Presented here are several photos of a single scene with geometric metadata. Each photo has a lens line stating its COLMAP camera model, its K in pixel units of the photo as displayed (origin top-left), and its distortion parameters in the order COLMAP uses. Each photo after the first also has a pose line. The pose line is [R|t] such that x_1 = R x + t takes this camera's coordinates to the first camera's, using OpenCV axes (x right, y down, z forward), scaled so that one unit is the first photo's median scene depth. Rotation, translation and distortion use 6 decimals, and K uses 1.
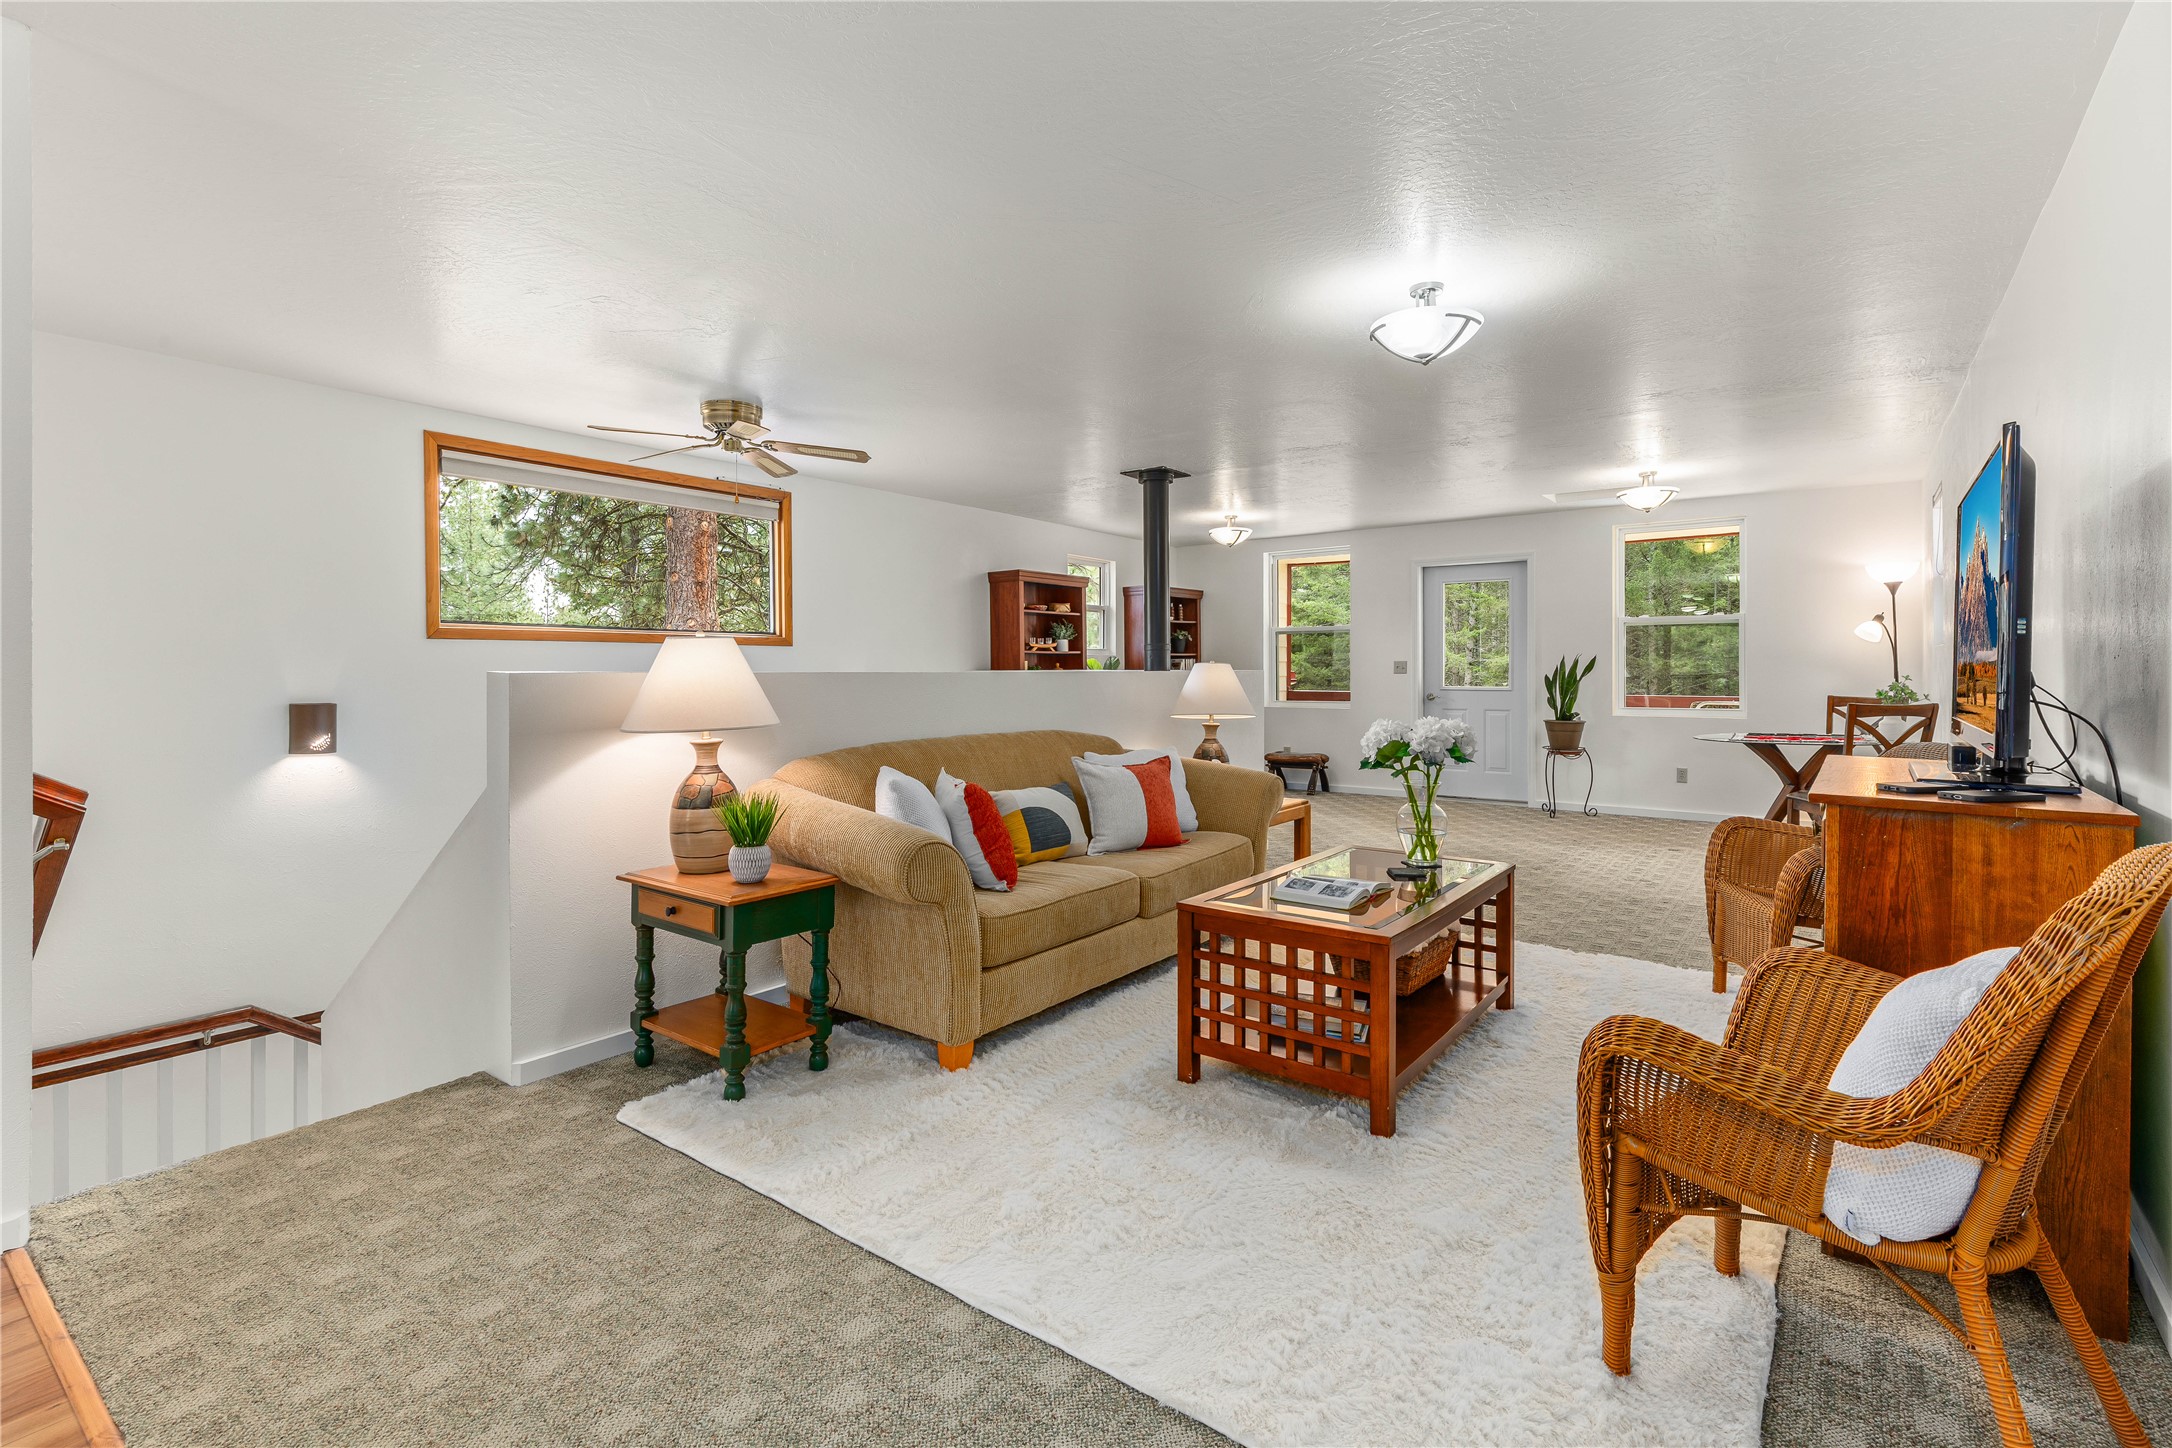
lens RADIAL K [[994.5, 0, 1099.4], [0, 994.5, 675.3], [0, 0, 1]] dist [0.007766, -0.000673]
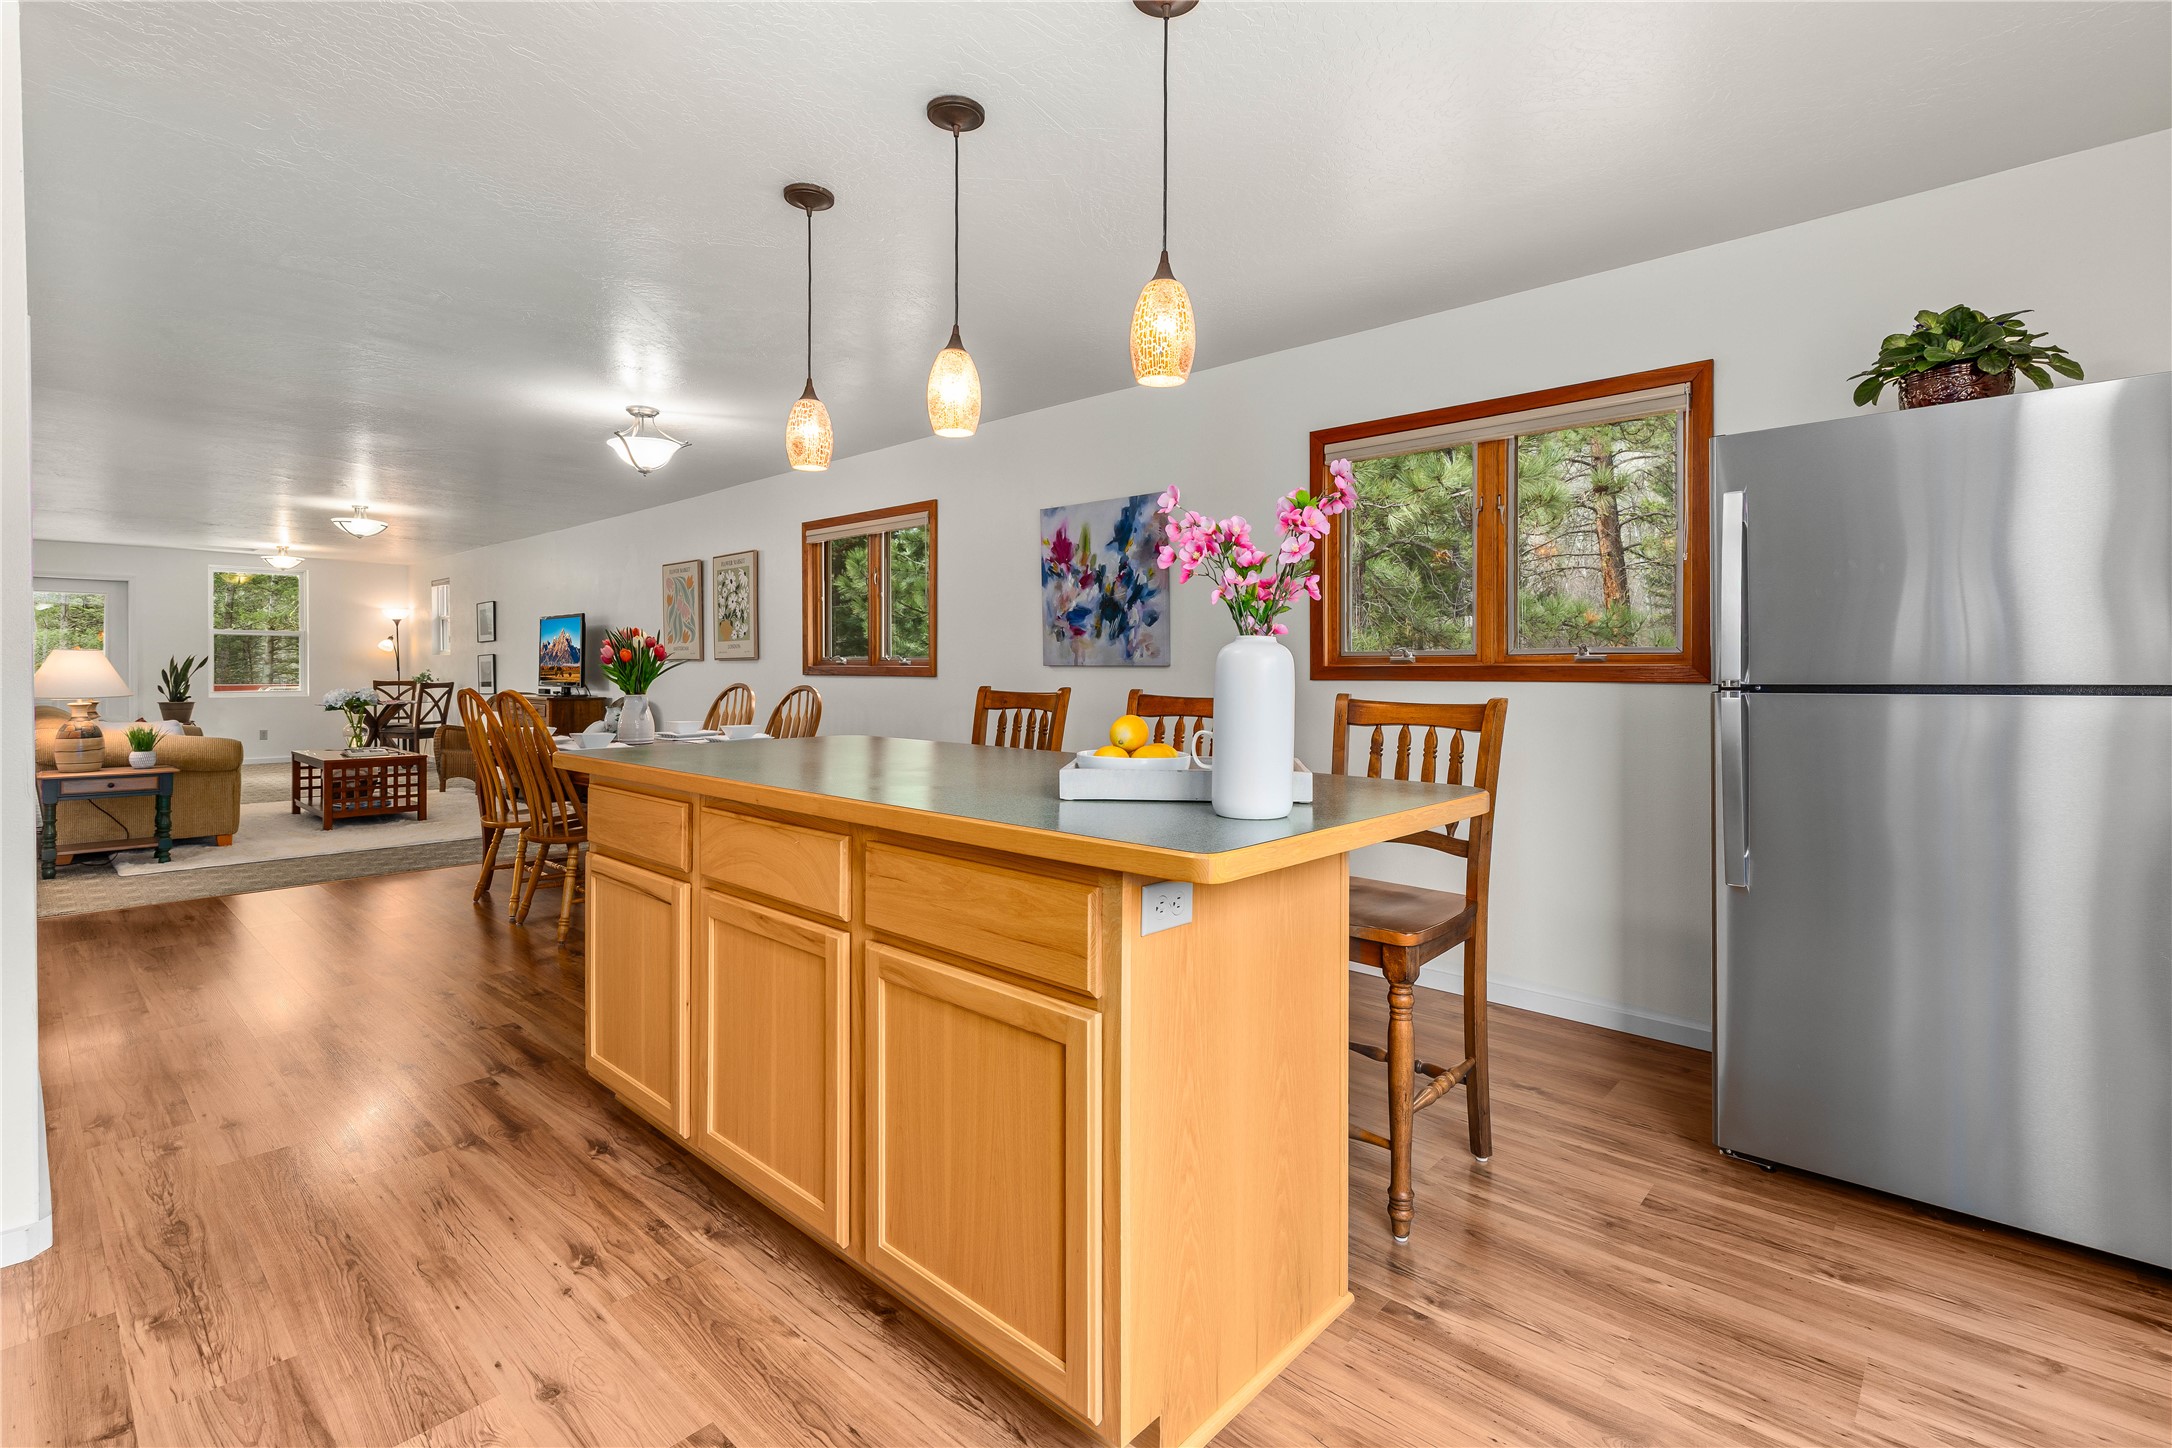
lens RADIAL K [[994.5, 0, 1100.4], [0, 994.5, 675.8], [0, 0, 1]] dist [0.007766, -0.000673]
pose [[0.103279, -0.006723, 0.994630, -0.942793], [0.000918, 0.999977, 0.006663, 0.001117], [-0.994652, 0.000225, 0.103283, -0.506866]]
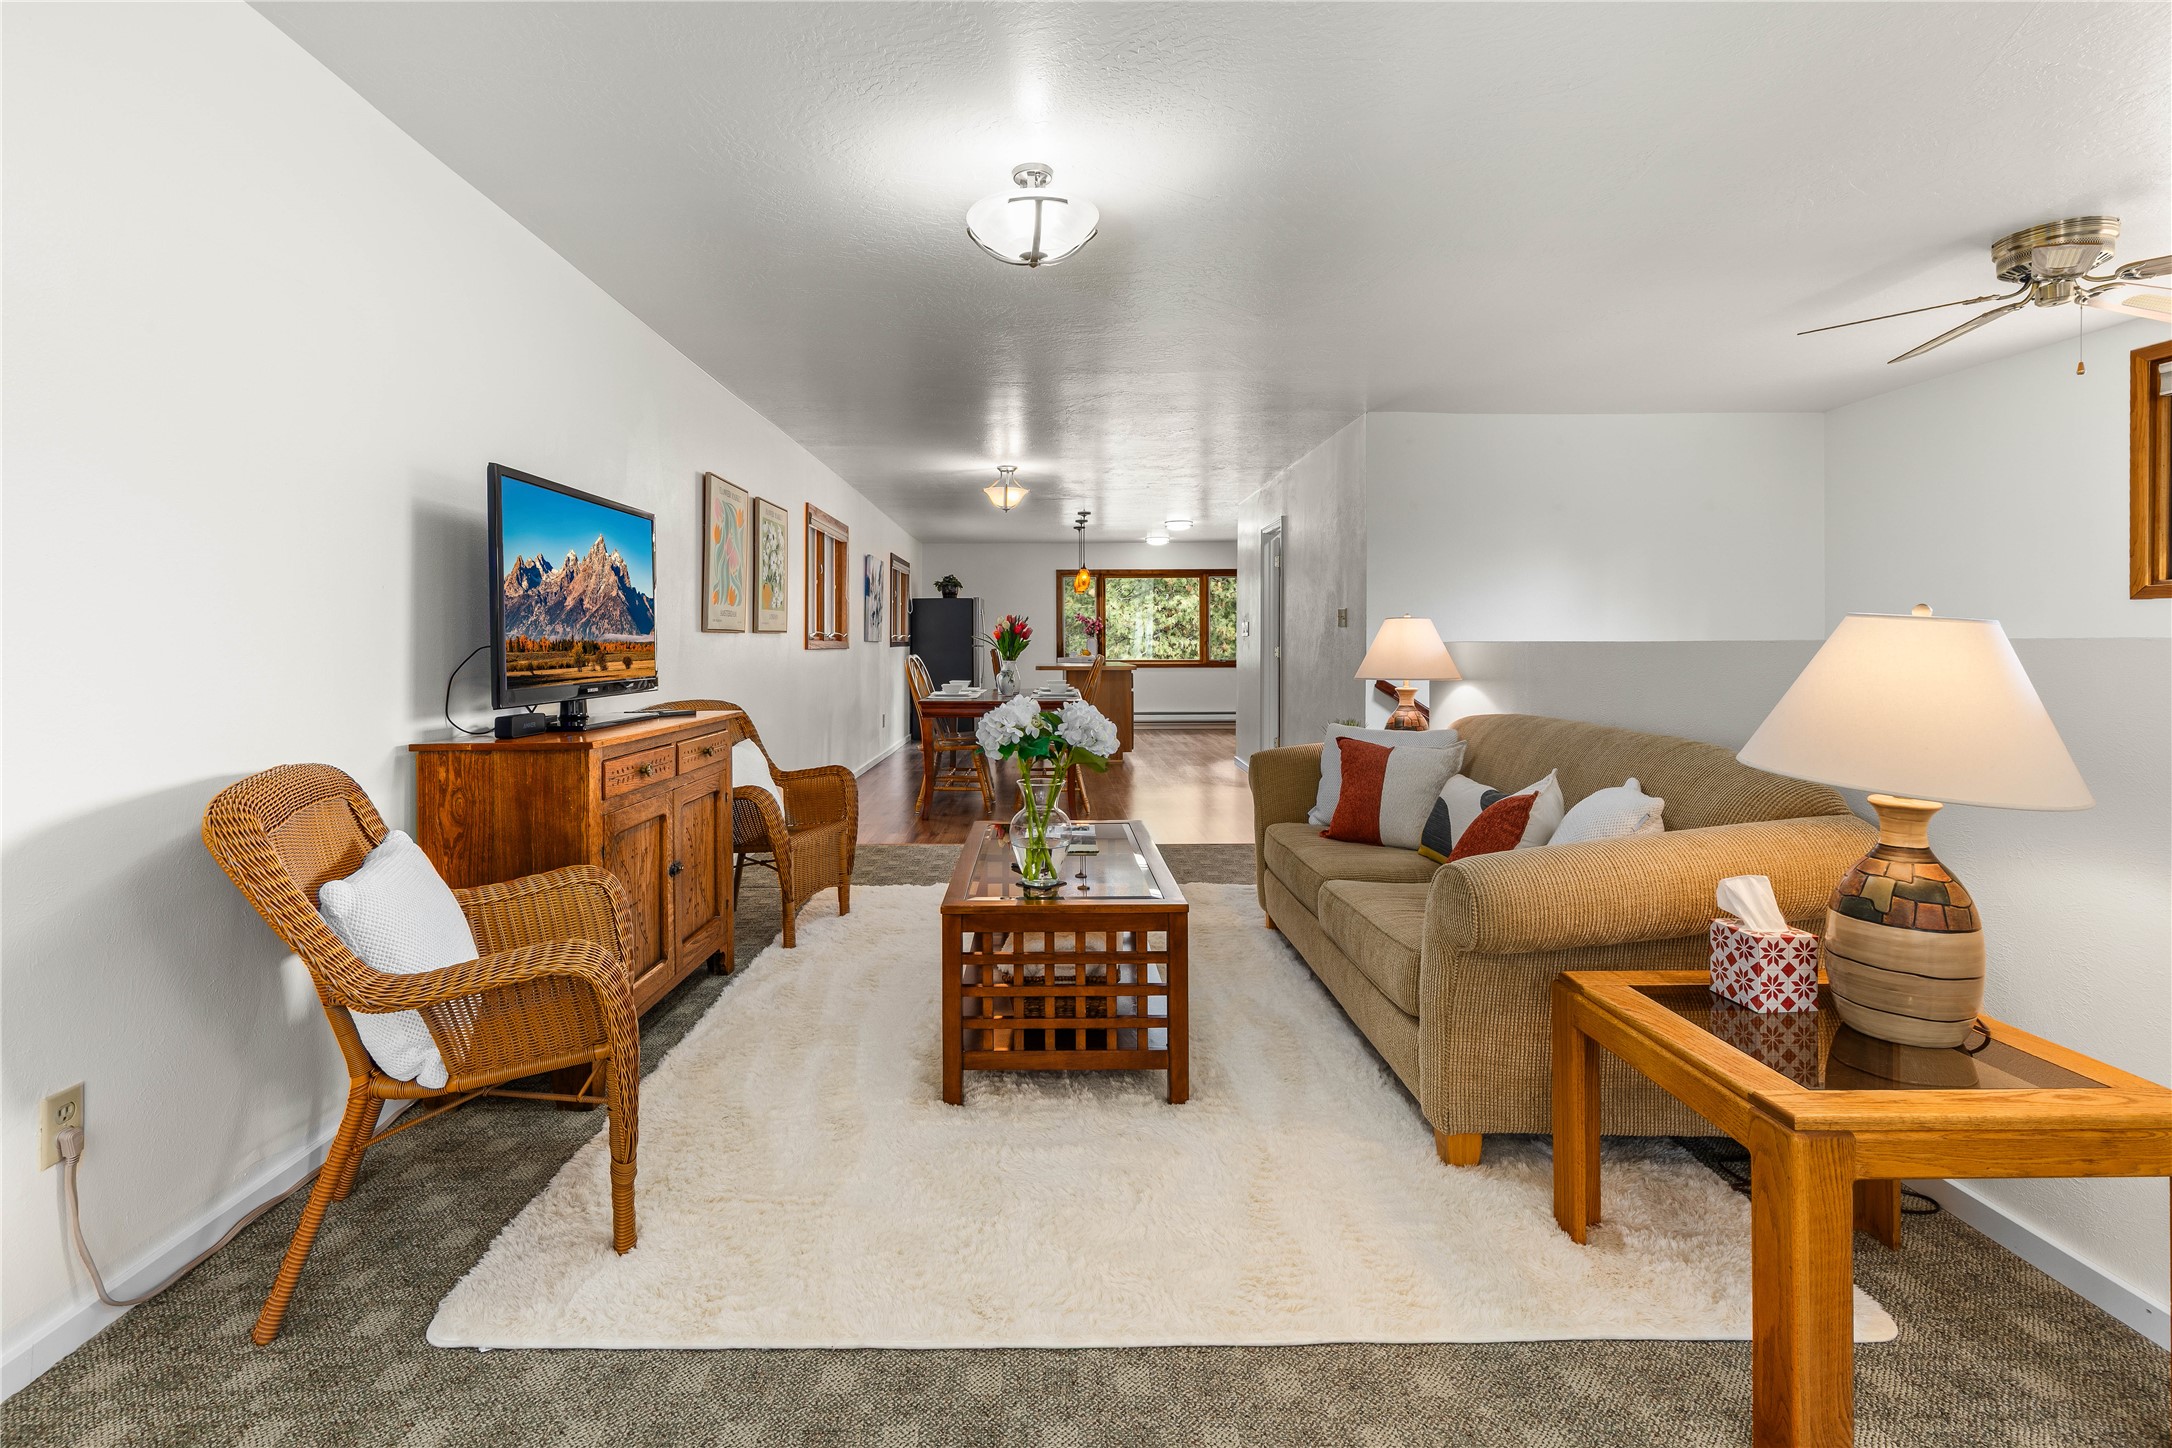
lens RADIAL K [[994.5, 0, 1034.6], [0, 994.5, 650.3], [0, 0, 1]] dist [0.007766, -0.000673]
pose [[-0.804659, 0.005311, -0.593714, 0.408454], [-0.002167, 0.999927, 0.011882, -0.005935], [0.593734, 0.010848, -0.804588, 0.825488]]
